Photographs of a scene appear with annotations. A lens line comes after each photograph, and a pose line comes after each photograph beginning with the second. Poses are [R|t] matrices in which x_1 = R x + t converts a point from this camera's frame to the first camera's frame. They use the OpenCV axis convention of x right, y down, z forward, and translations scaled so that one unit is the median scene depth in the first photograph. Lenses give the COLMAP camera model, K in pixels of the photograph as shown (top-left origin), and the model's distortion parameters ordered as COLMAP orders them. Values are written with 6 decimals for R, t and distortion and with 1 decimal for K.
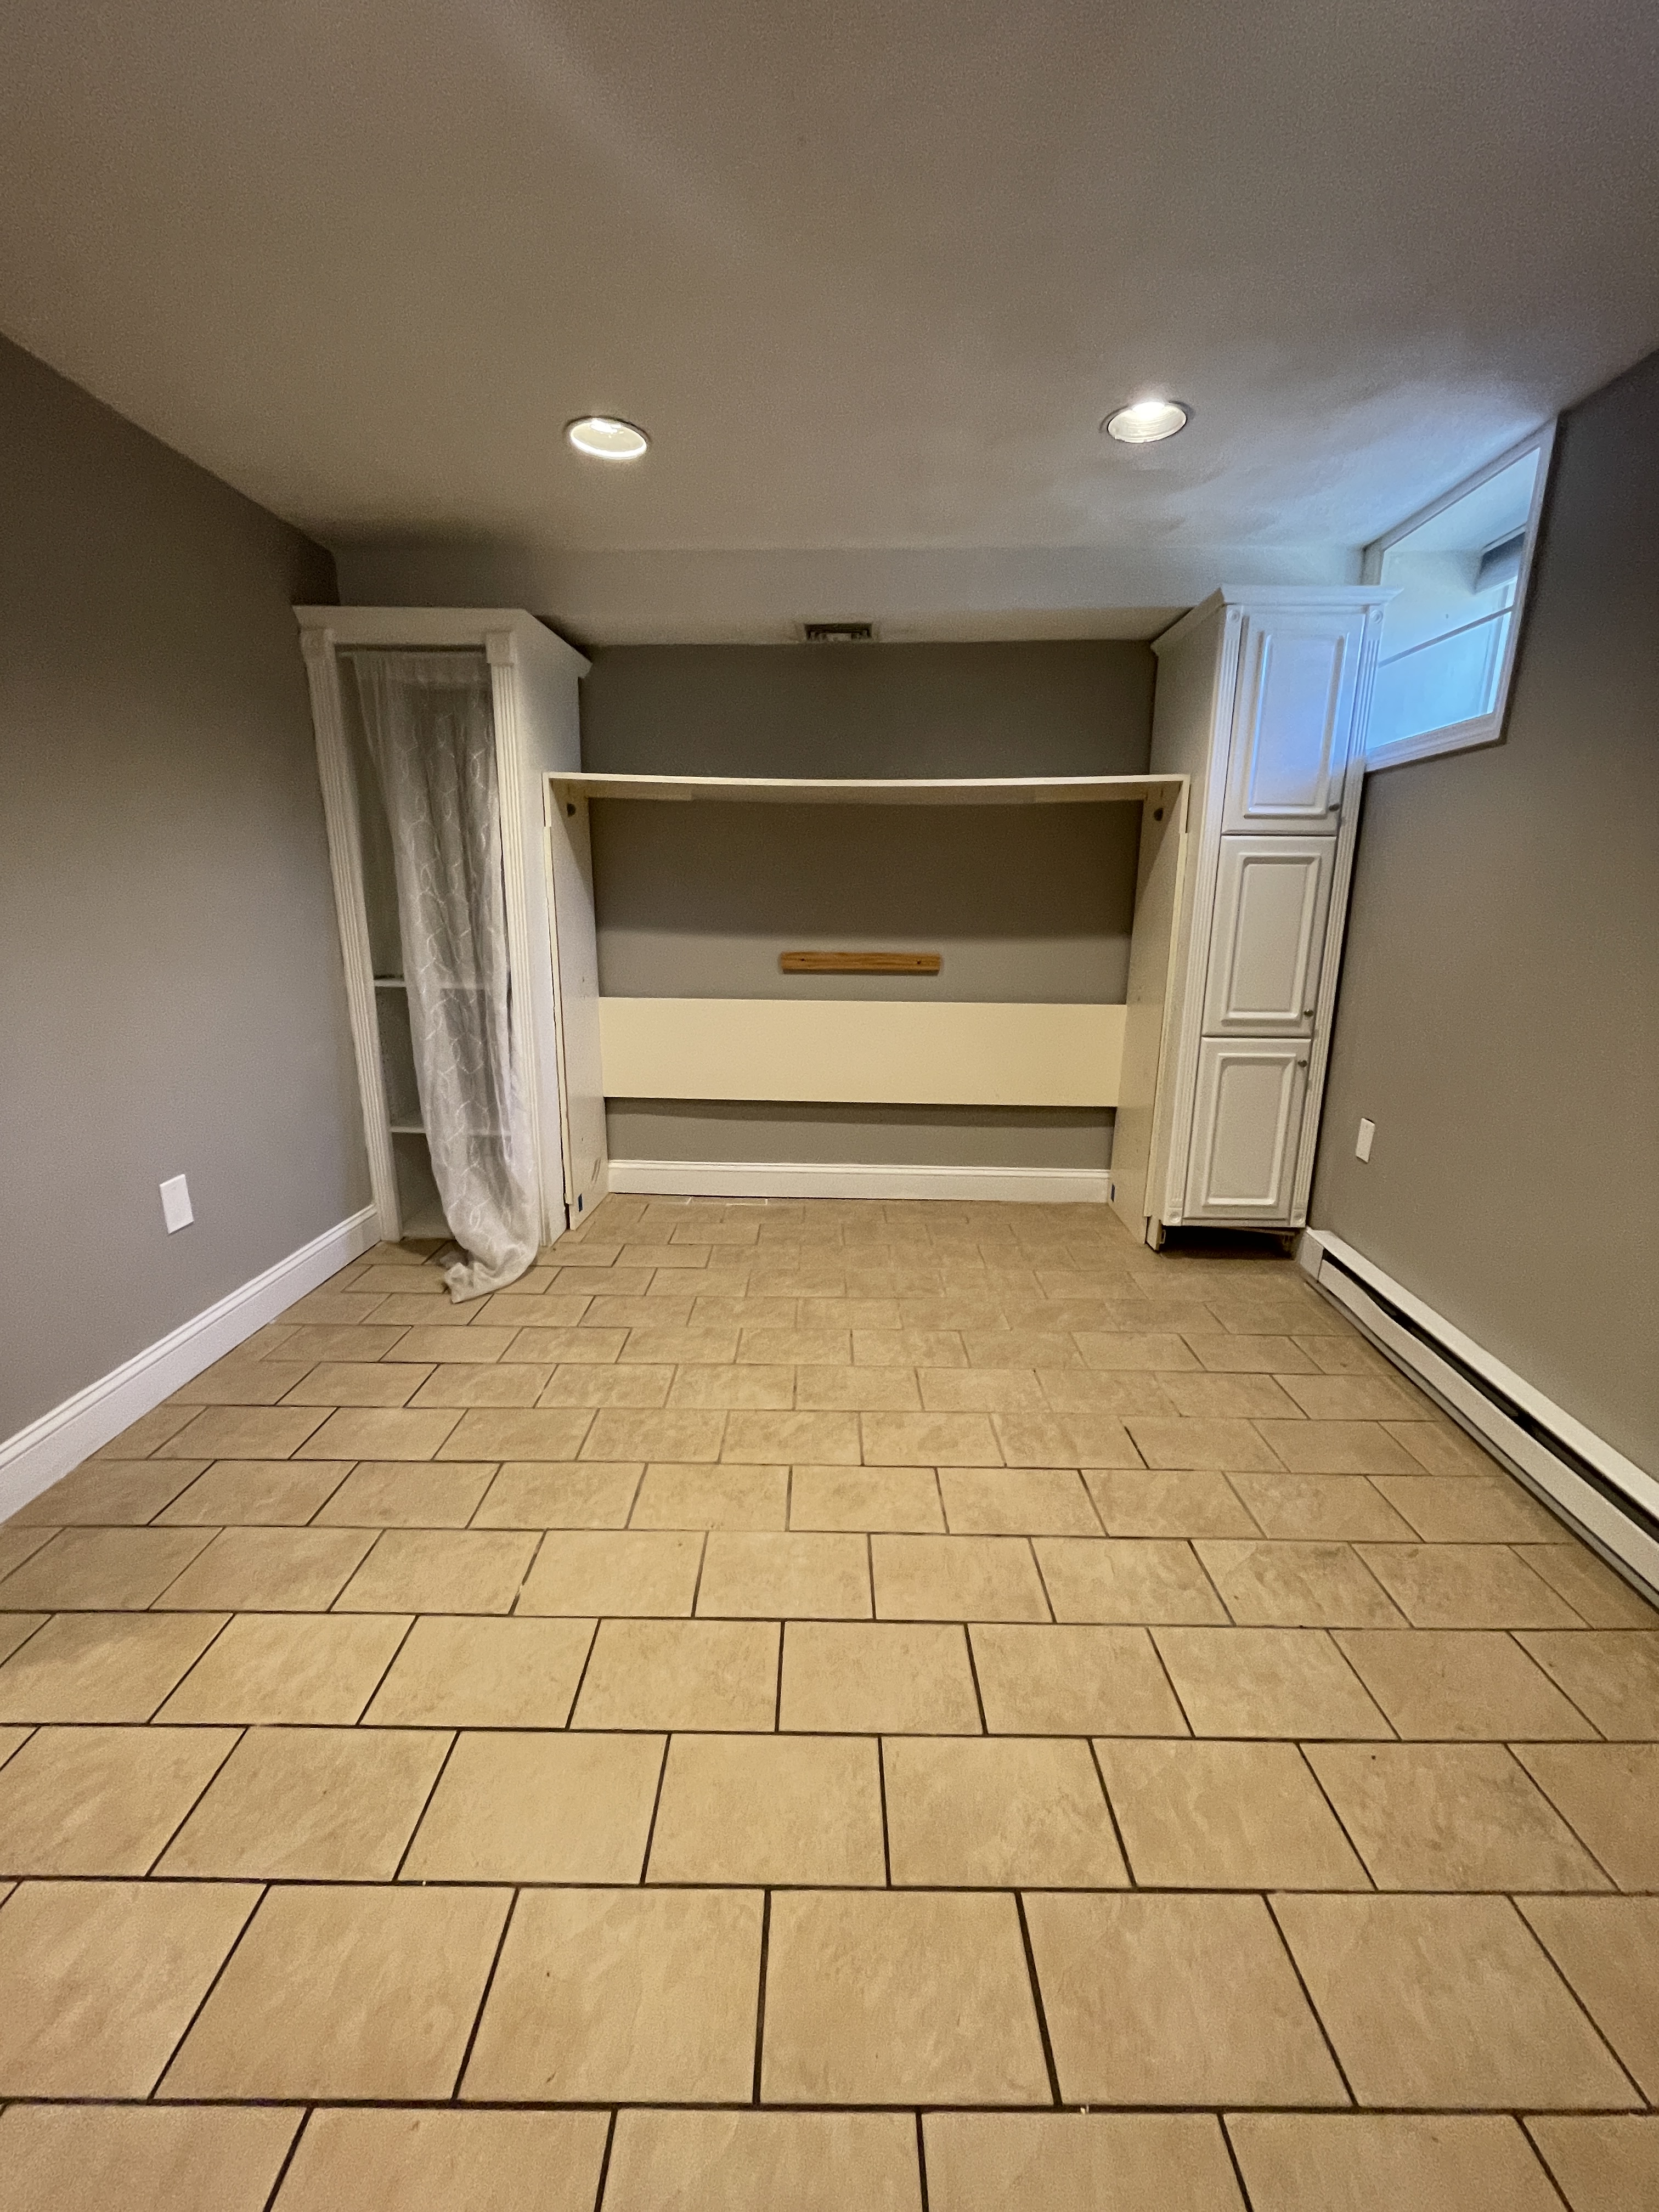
lens RADIAL K [[890.9, 0, 825.3], [0, 890.9, 1117.7], [0, 0, 1]] dist [-0.000610, -0.001166]
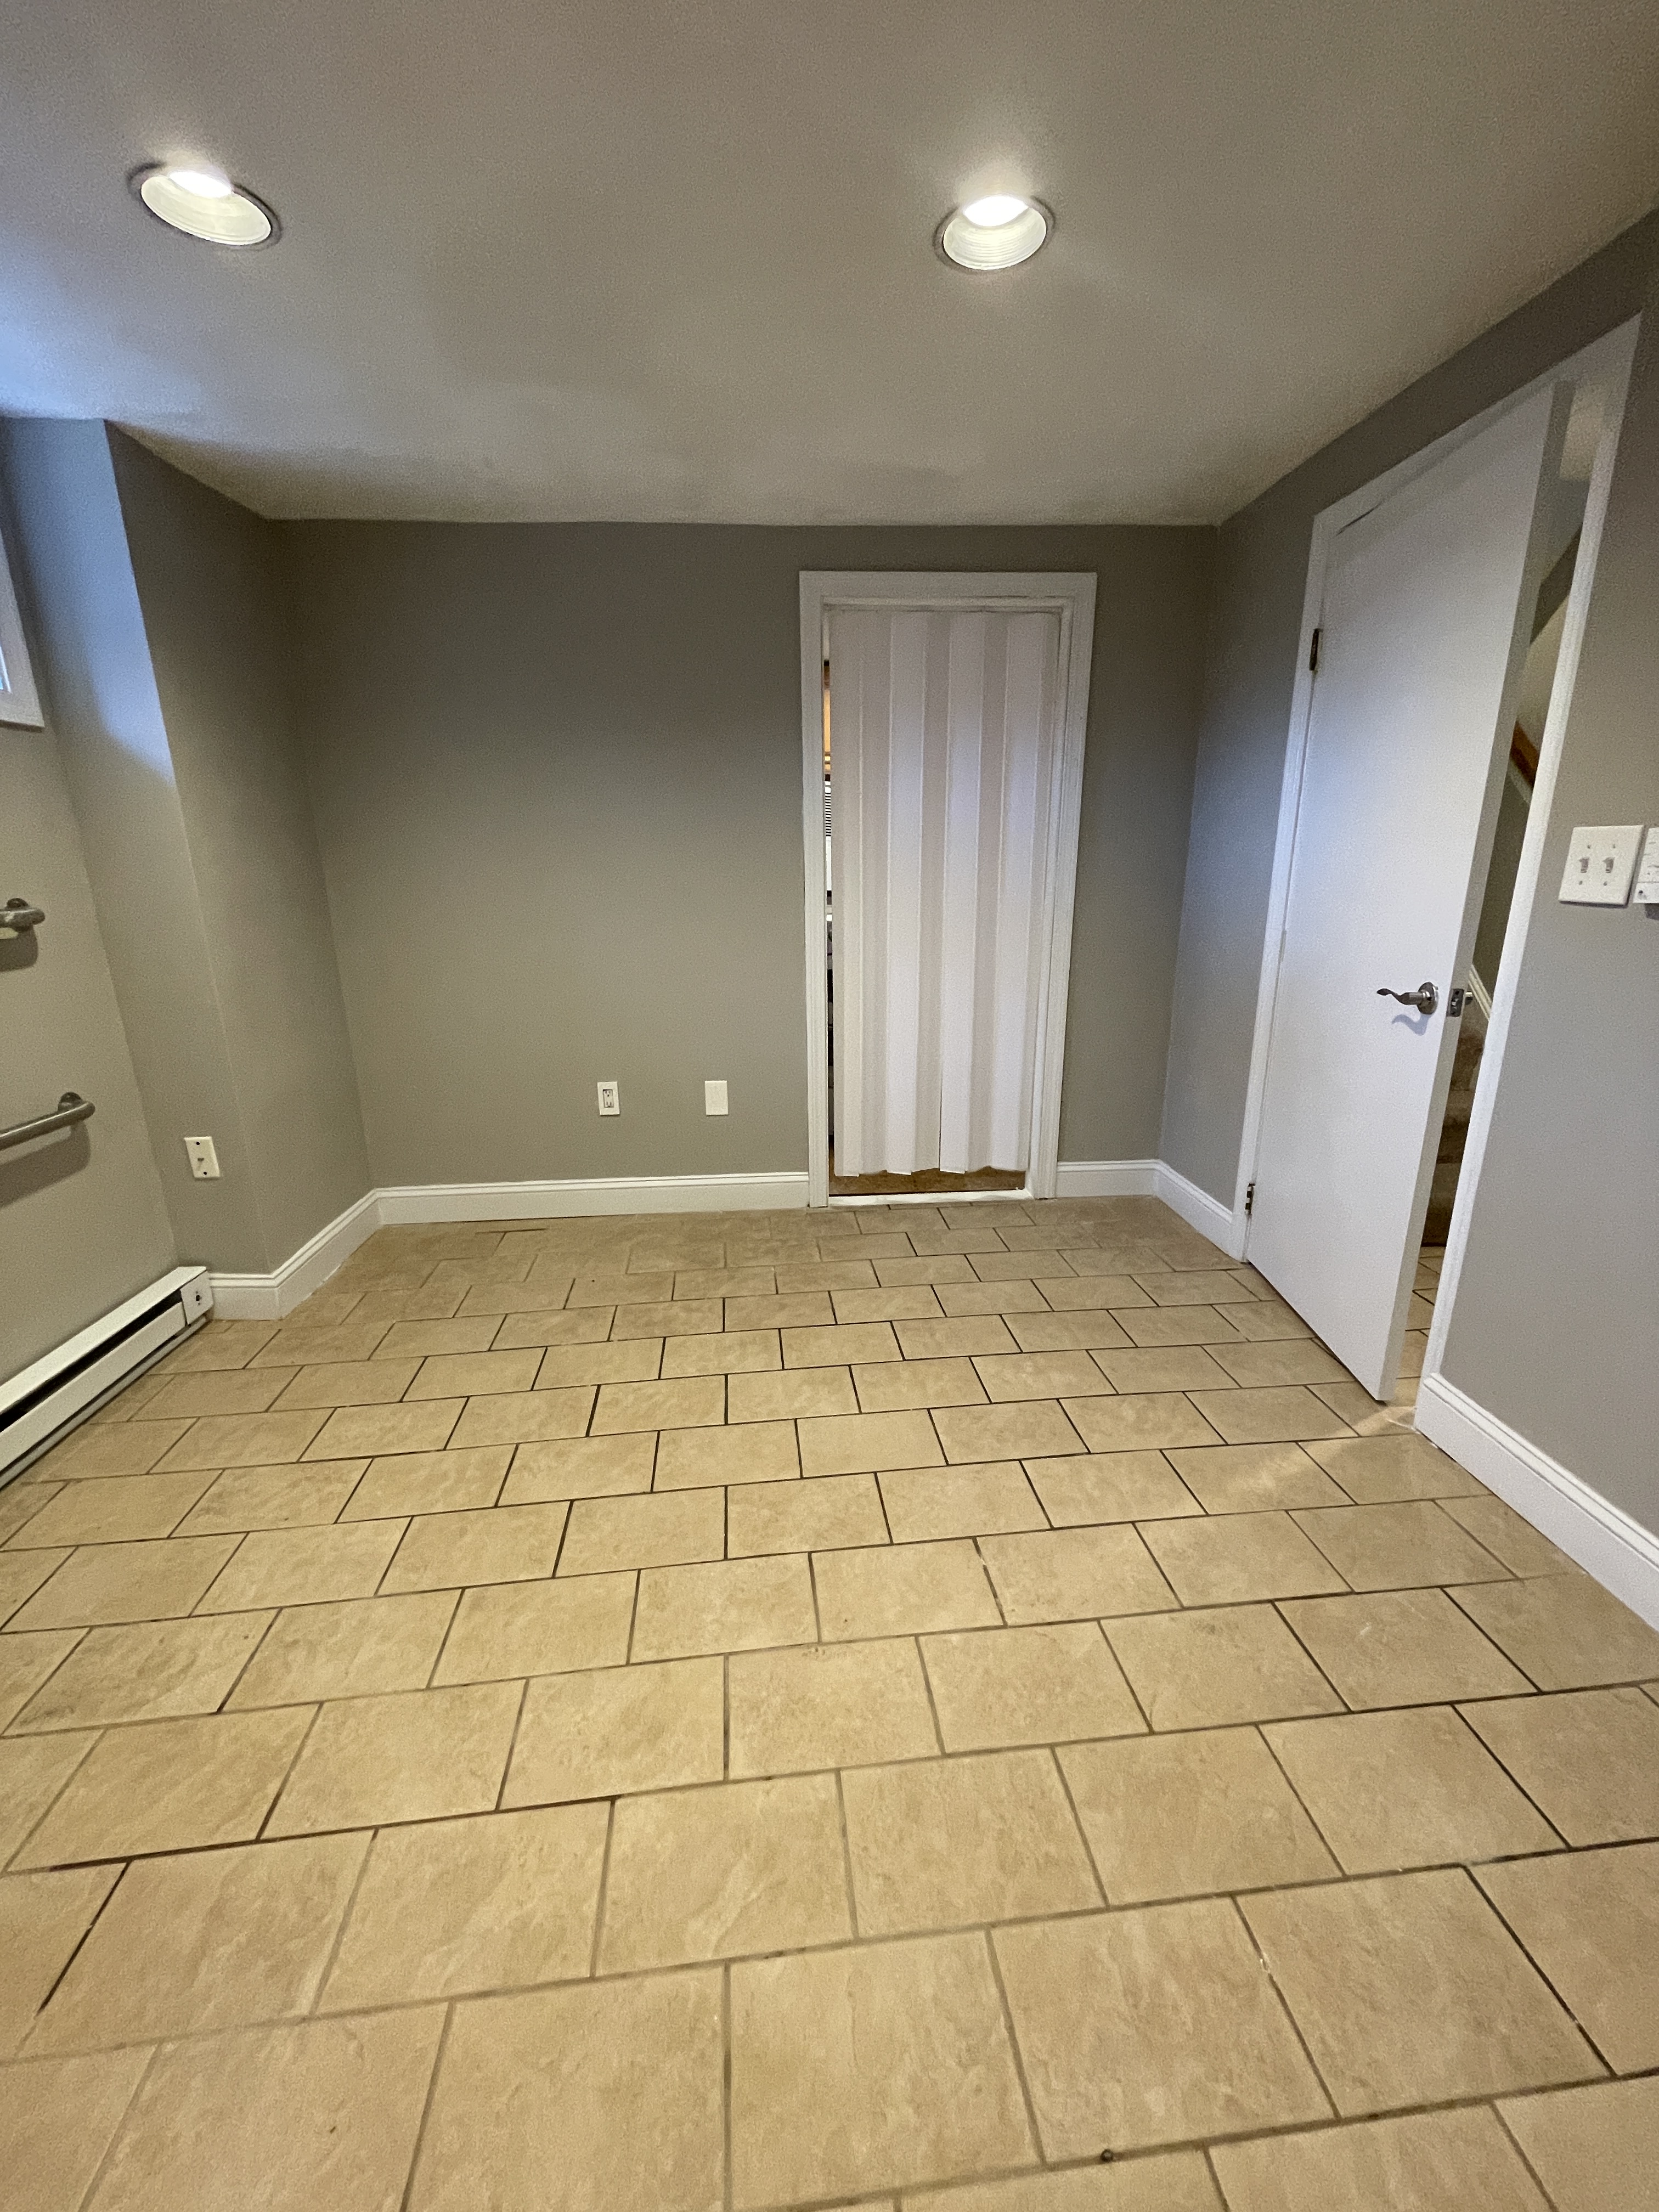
lens RADIAL K [[890.9, 0, 823.3], [0, 890.9, 1113.5], [0, 0, 1]] dist [-0.000610, -0.001166]
pose [[-0.994726, 0.031624, -0.097566, -0.045255], [-0.022343, 0.861614, 0.507072, -0.265218], [0.100100, 0.506577, -0.856364, 0.973078]]
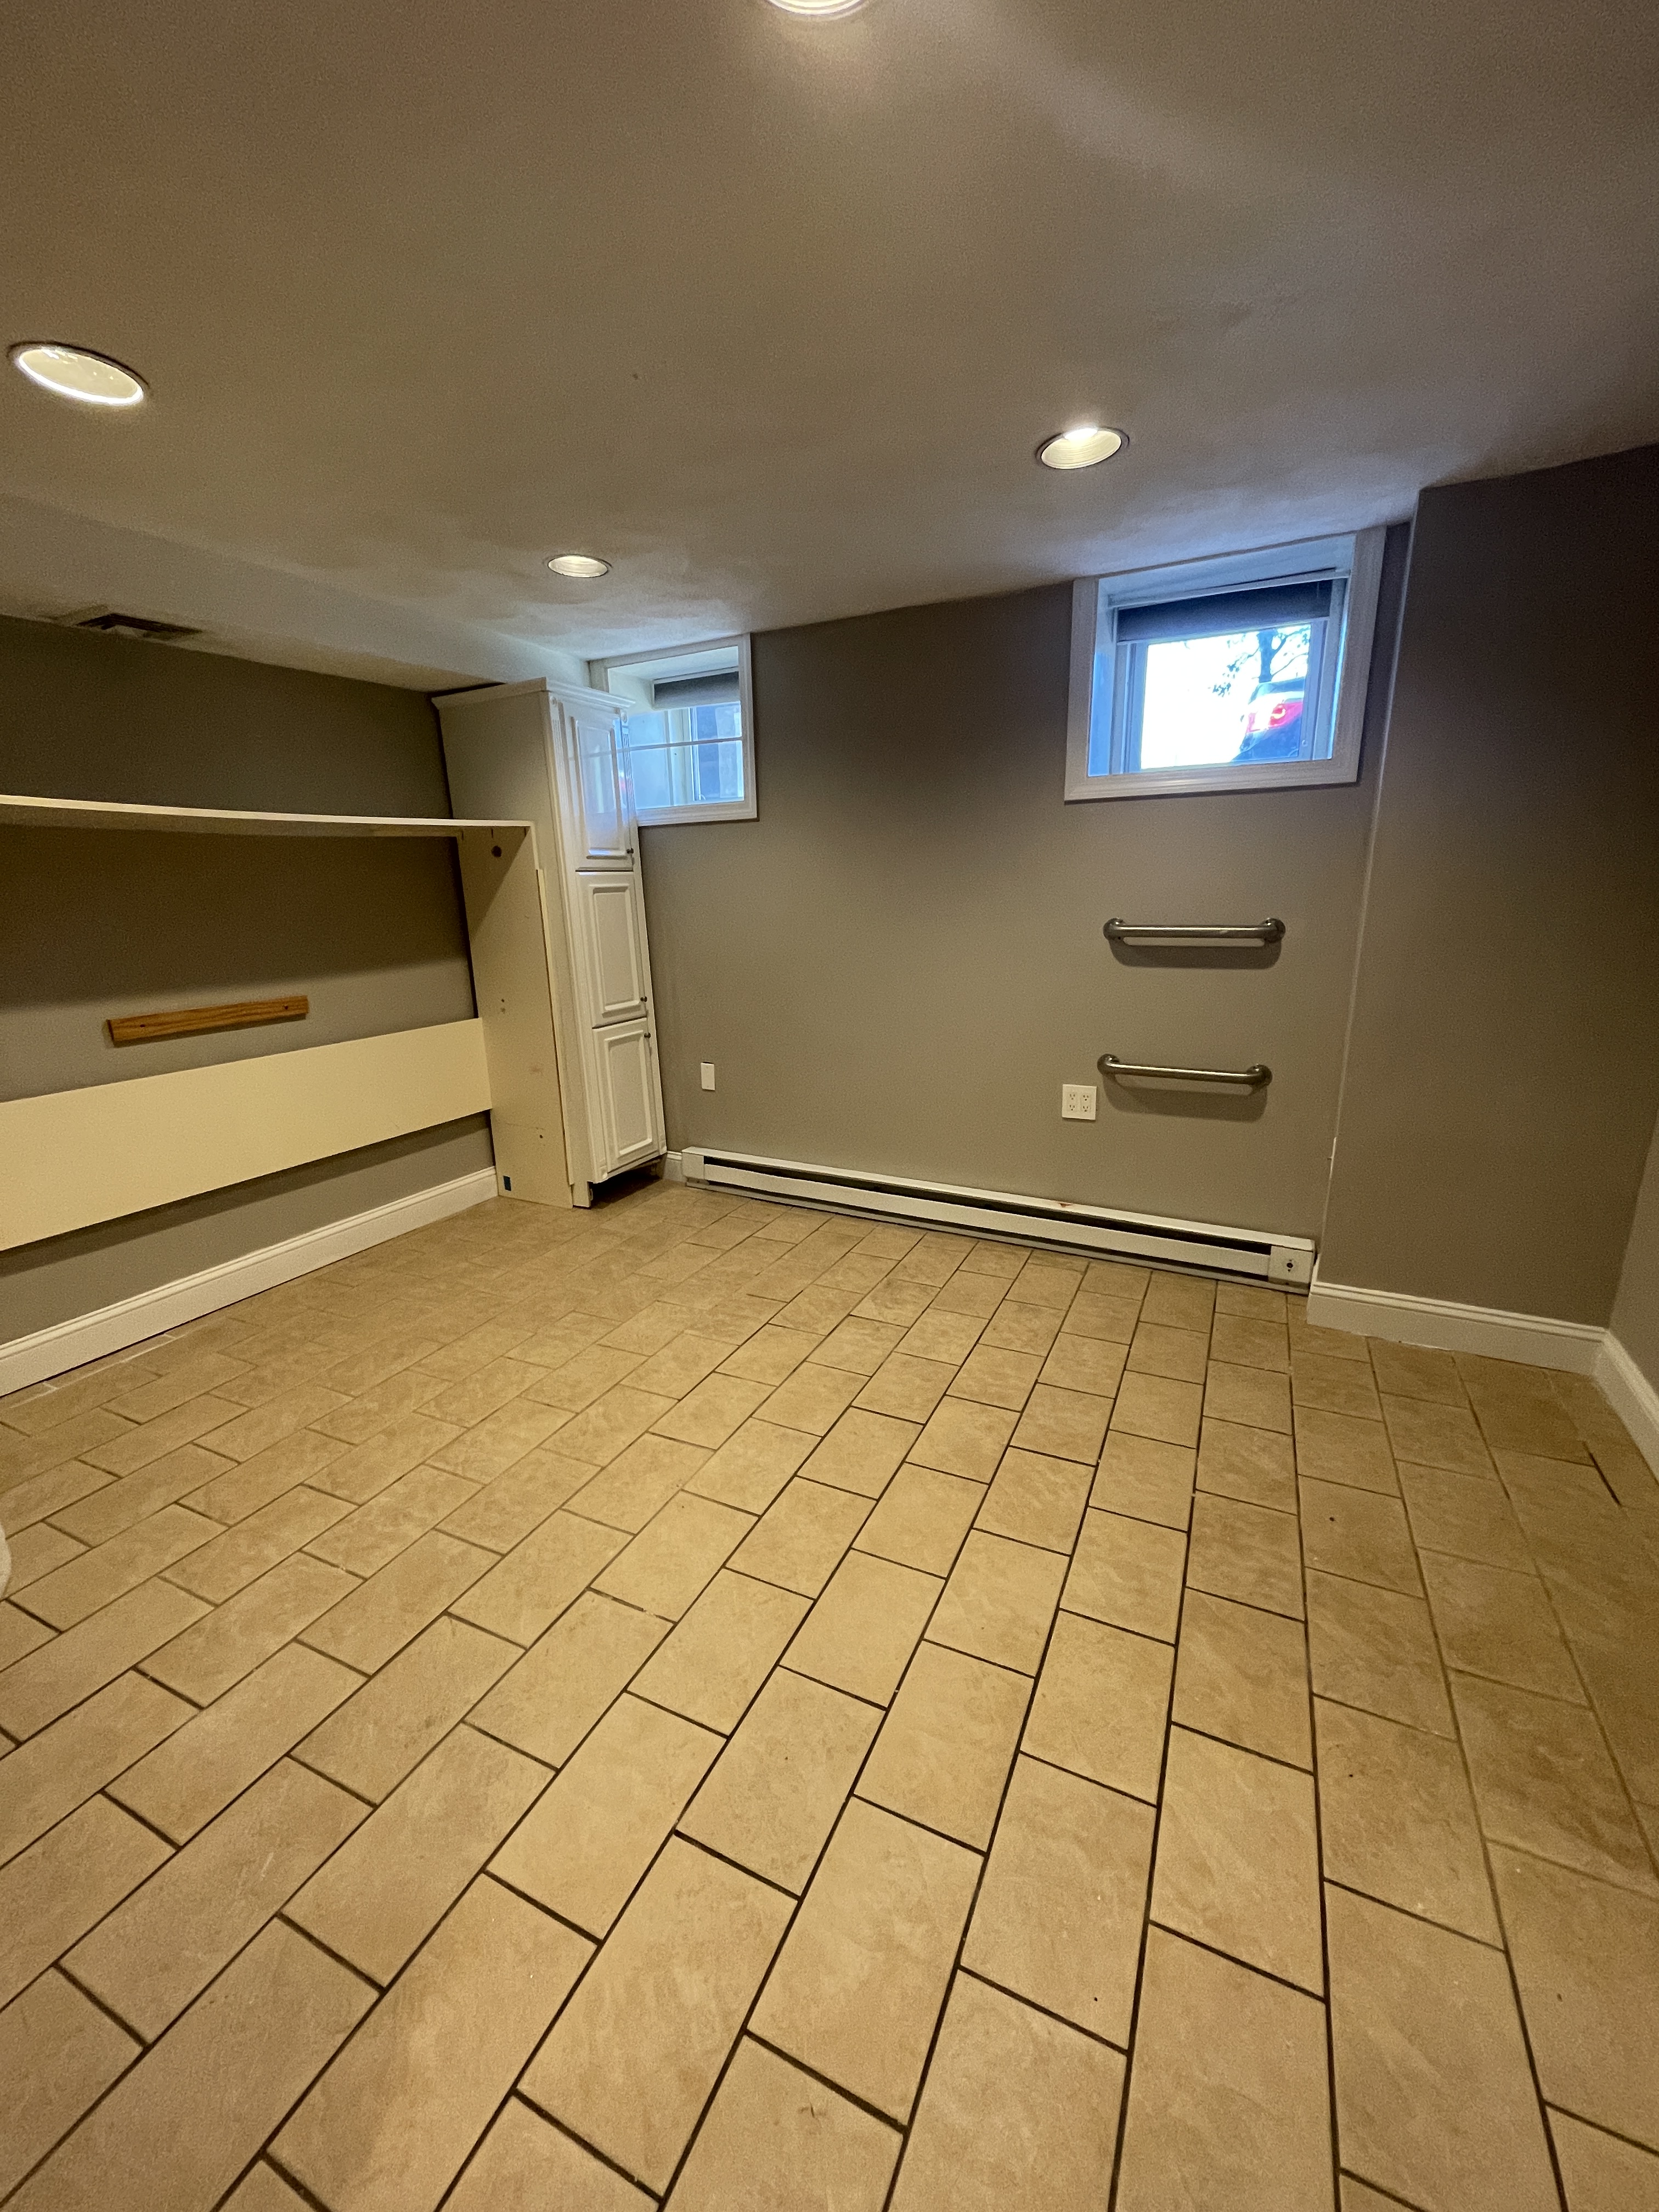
lens RADIAL K [[890.9, 0, 833.9], [0, 890.9, 1121.6], [0, 0, 1]] dist [-0.000610, -0.001166]
pose [[0.423565, -0.253558, 0.869656, -0.618201], [0.253370, 0.954871, 0.155000, -0.080929], [-0.869711, 0.154692, 0.468693, 0.138202]]
